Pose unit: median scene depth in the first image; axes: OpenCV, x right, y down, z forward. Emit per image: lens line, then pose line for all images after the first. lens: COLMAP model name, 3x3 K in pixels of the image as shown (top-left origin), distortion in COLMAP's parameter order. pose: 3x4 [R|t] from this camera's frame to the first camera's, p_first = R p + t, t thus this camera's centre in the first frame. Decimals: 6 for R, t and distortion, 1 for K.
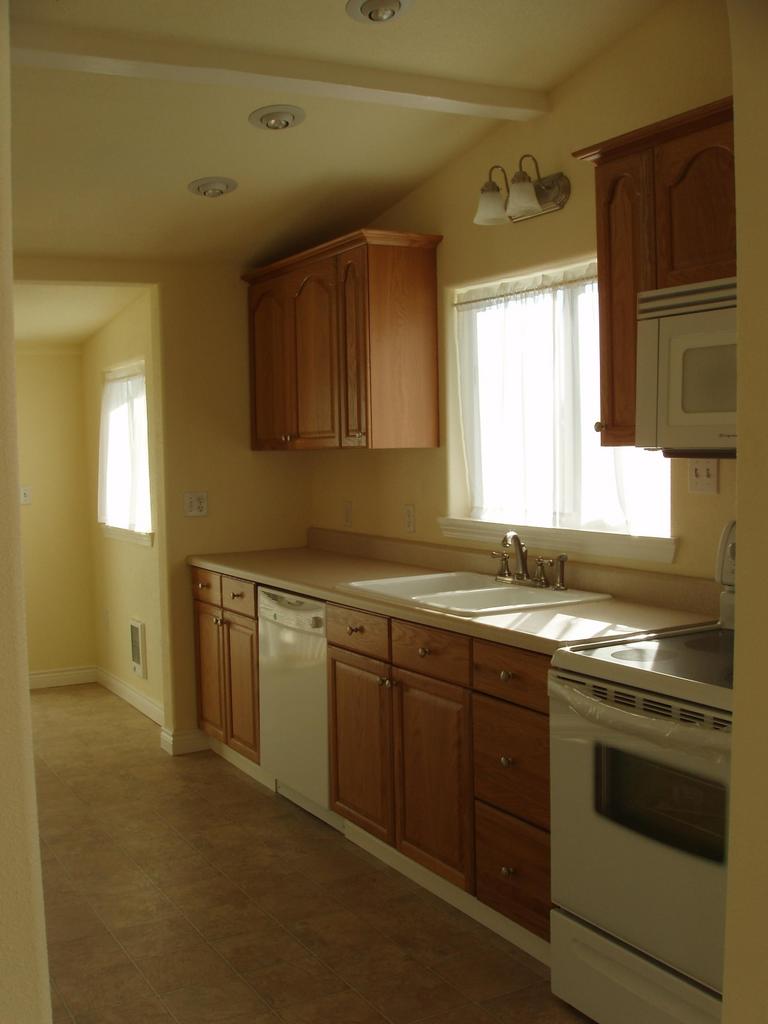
lens RADIAL K [[1114.6, 0, 386.4], [0, 1114.6, 511.9], [0, 0, 1]] dist [-0.148608, 0.000000]
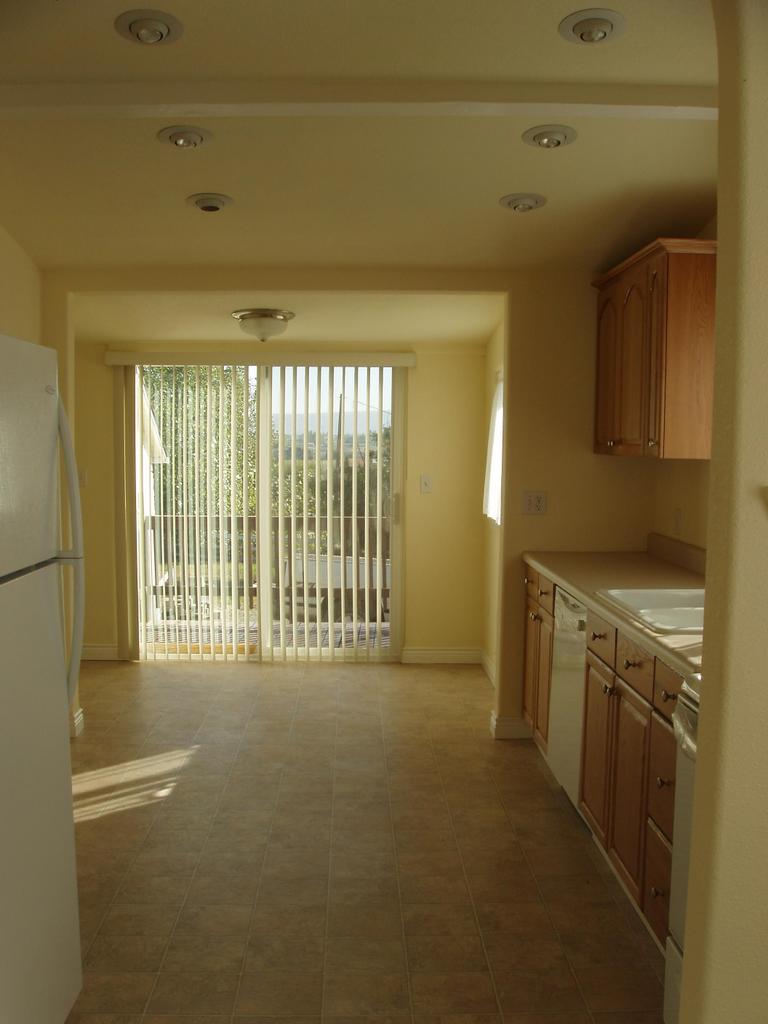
lens RADIAL K [[1114.6, 0, 385.6], [0, 1114.6, 512.9], [0, 0, 1]] dist [-0.148608, 0.000000]
pose [[0.885054, 0.064404, -0.461012, 0.231129], [-0.060497, 0.997897, 0.023265, -0.016447], [0.461541, 0.007299, 0.887089, 0.008981]]
